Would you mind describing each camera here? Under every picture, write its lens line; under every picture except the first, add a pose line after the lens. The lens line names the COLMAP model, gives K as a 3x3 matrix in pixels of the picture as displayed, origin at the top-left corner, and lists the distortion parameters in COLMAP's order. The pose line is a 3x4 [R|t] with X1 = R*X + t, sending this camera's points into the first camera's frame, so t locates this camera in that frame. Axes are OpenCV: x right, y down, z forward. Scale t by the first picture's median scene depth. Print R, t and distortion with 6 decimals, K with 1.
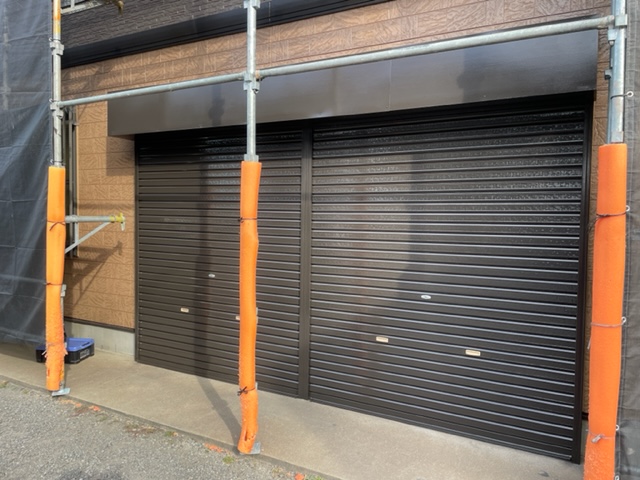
lens RADIAL K [[488.0, 0, 323.5], [0, 488.0, 235.8], [0, 0, 1]] dist [0.075981, -0.093730]
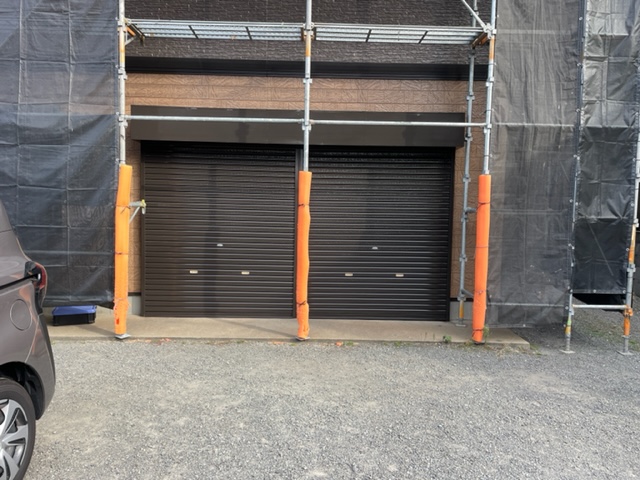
lens RADIAL K [[488.0, 0, 318.6], [0, 488.0, 239.3], [0, 0, 1]] dist [0.075981, -0.093730]
pose [[0.869579, -0.032781, 0.492705, -0.963749], [0.015898, 0.999135, 0.038417, 0.021641], [-0.493538, -0.025574, 0.869348, -0.526308]]
